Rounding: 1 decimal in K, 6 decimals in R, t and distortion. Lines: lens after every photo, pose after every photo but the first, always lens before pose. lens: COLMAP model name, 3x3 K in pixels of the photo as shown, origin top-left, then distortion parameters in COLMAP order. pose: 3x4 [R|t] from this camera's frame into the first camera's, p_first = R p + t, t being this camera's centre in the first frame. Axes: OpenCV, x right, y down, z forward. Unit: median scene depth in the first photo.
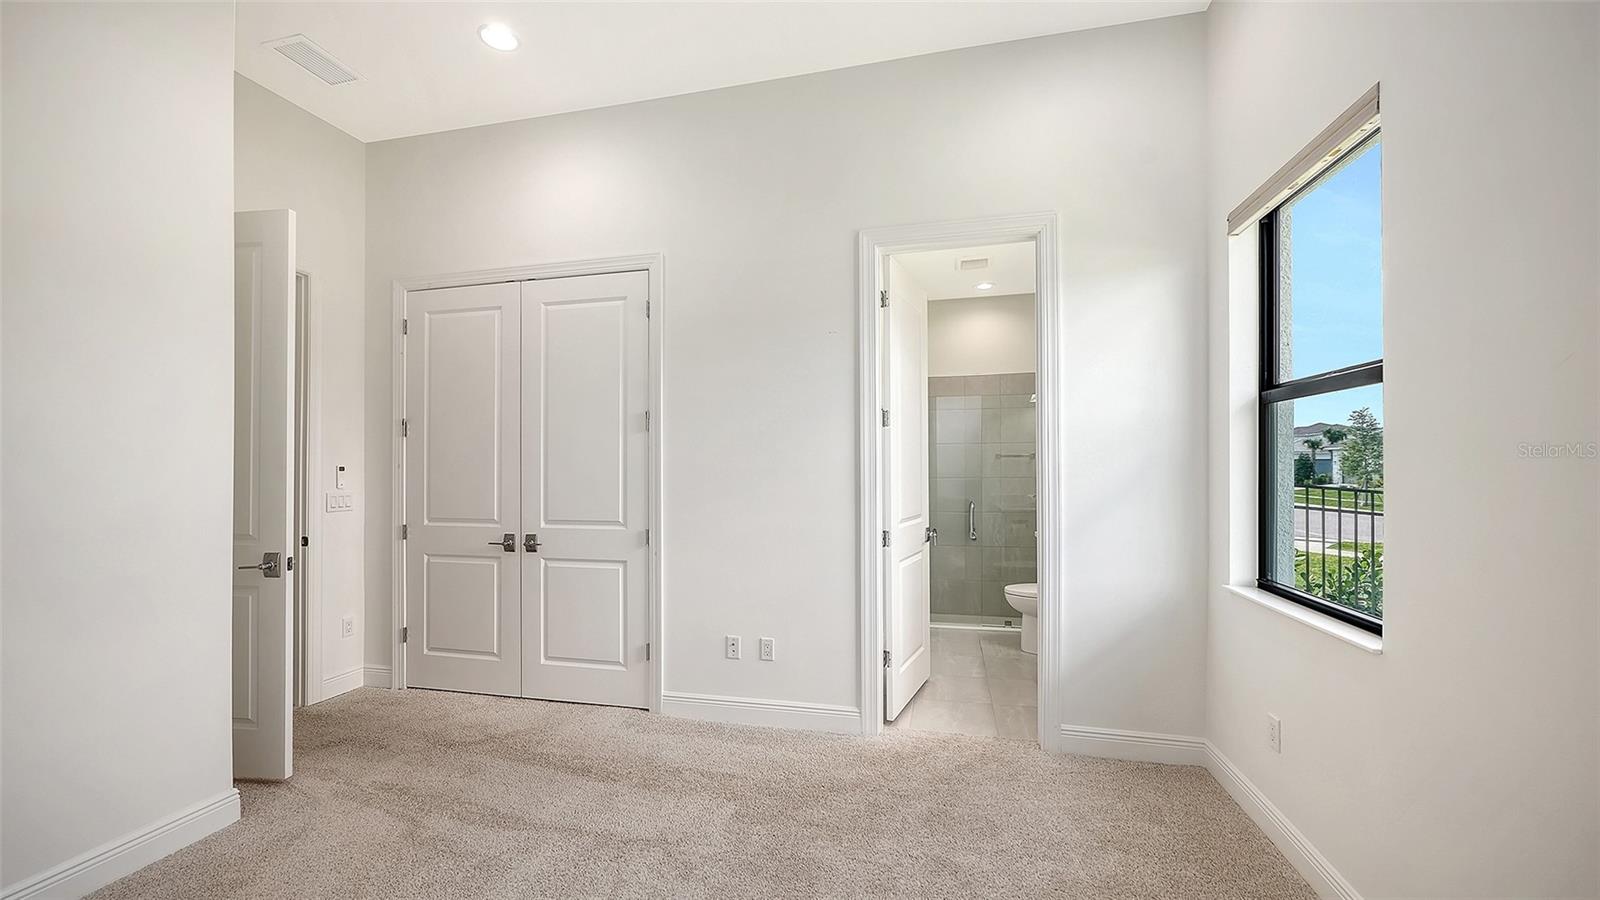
lens RADIAL K [[593.9, 0, 805.8], [0, 593.9, 462.3], [0, 0, 1]] dist [0.000802, -0.000012]
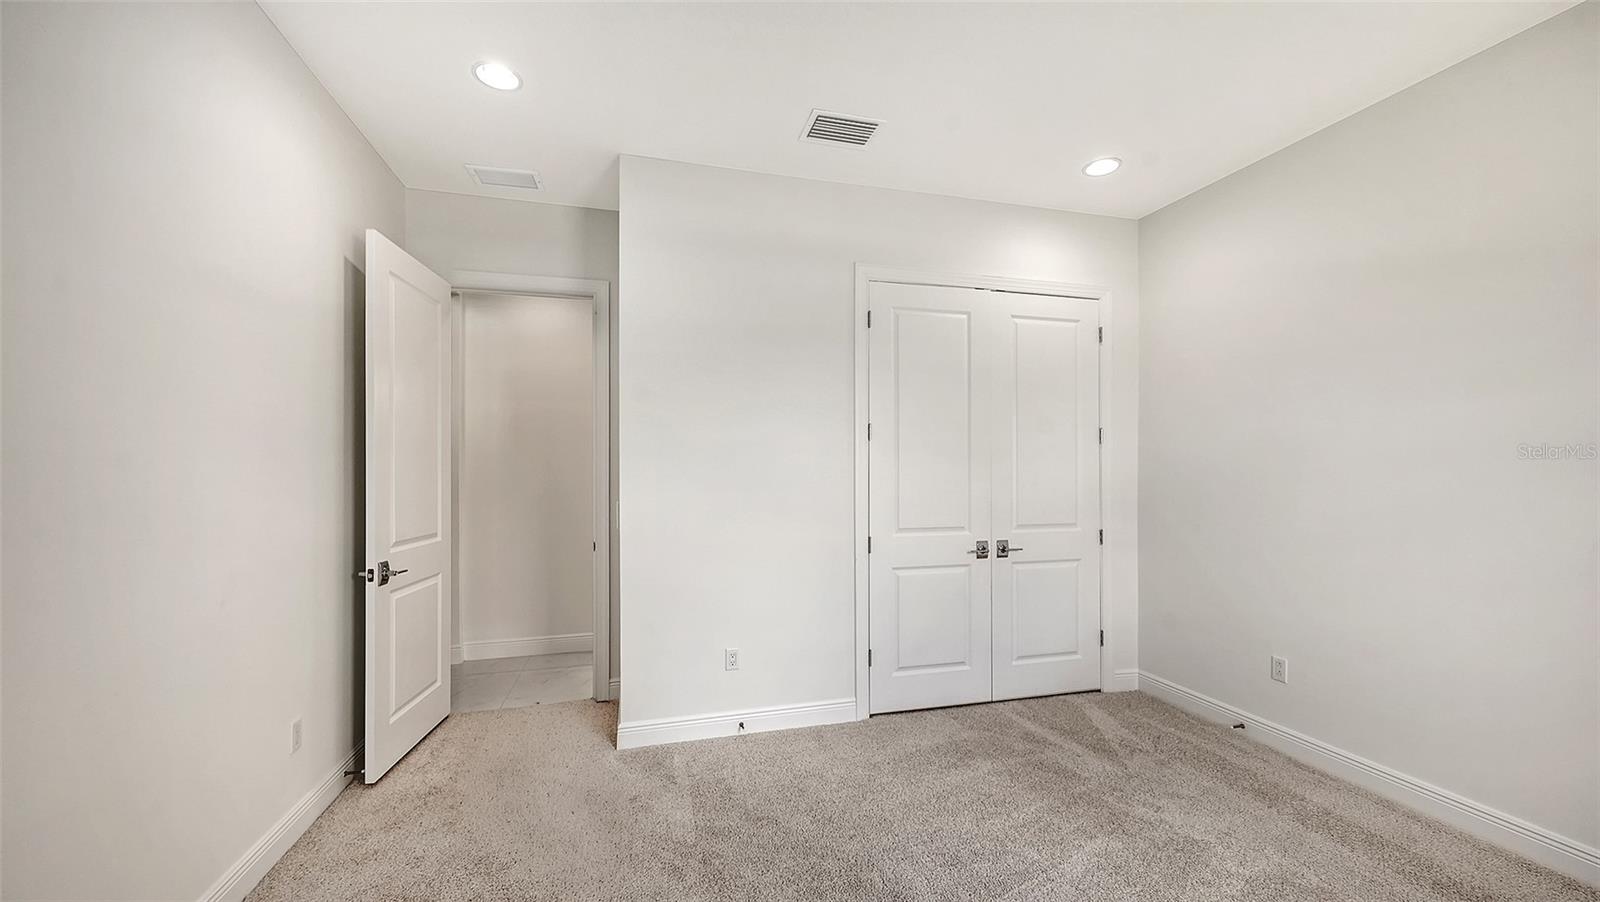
lens RADIAL K [[589.4, 0, 798.5], [0, 589.4, 465.0], [0, 0, 1]] dist [-0.000472, -0.000013]
pose [[0.886703, 0.014485, 0.462113, -1.233956], [-0.012340, 0.999894, -0.007665, 0.004364], [-0.462175, 0.001094, 0.886788, 0.263756]]
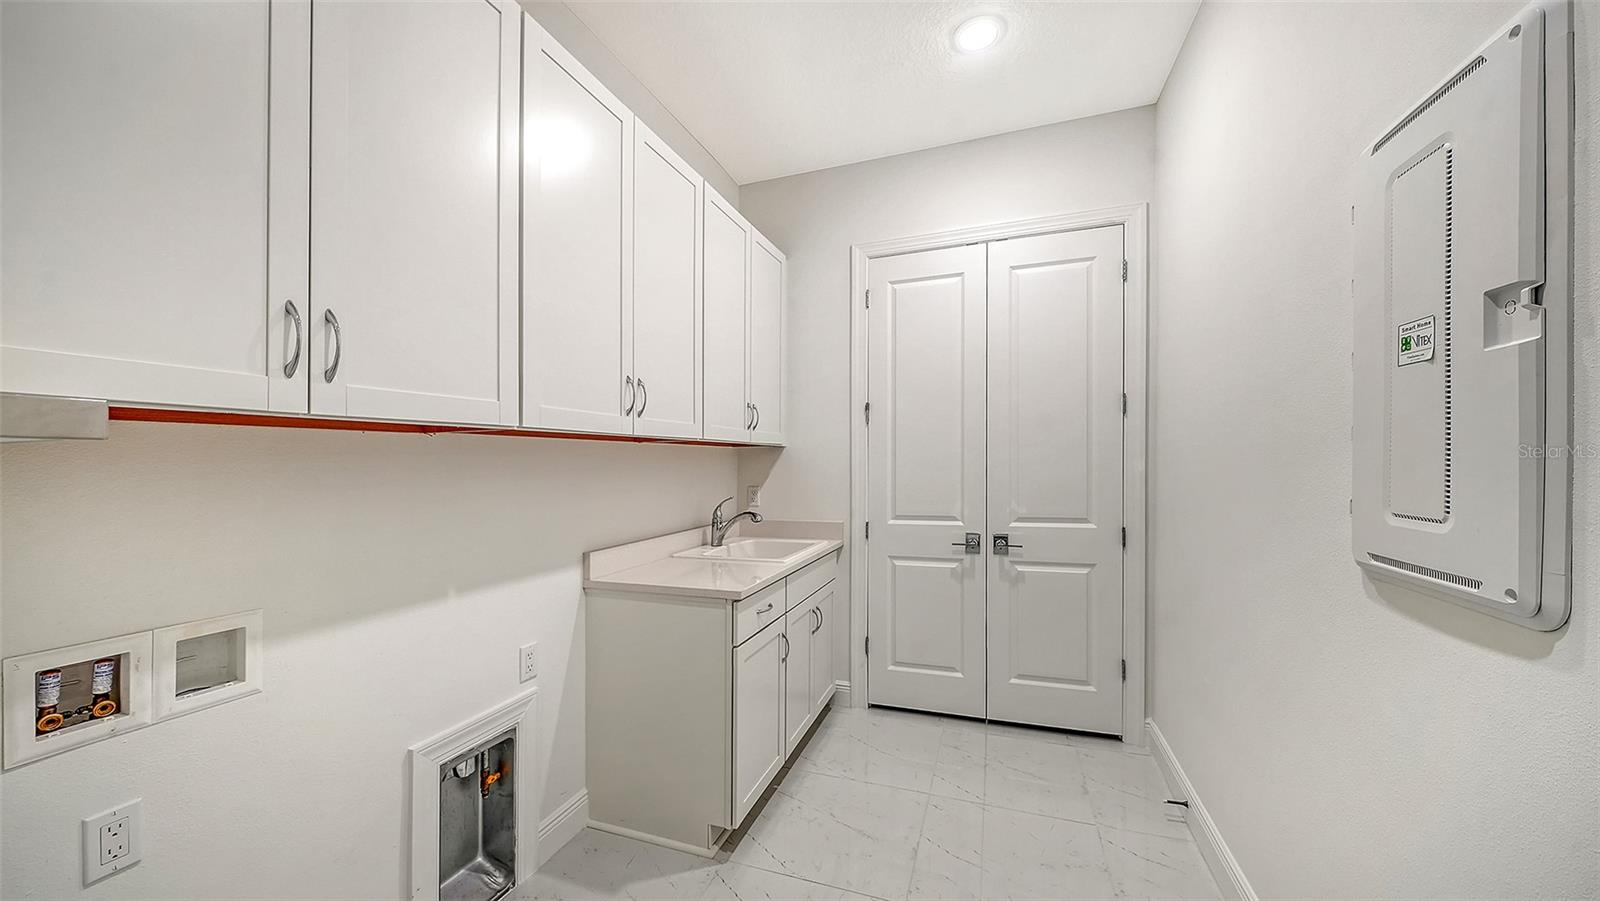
lens RADIAL K [[560.8, 0, 794.3], [0, 560.8, 454.7], [0, 0, 1]] dist [-0.006878, -0.000092]
pose [[0.990970, -0.006543, -0.133922, -0.647866], [0.006557, 0.999978, -0.000339, 0.003626], [0.133921, -0.000542, 0.990992, 0.149403]]
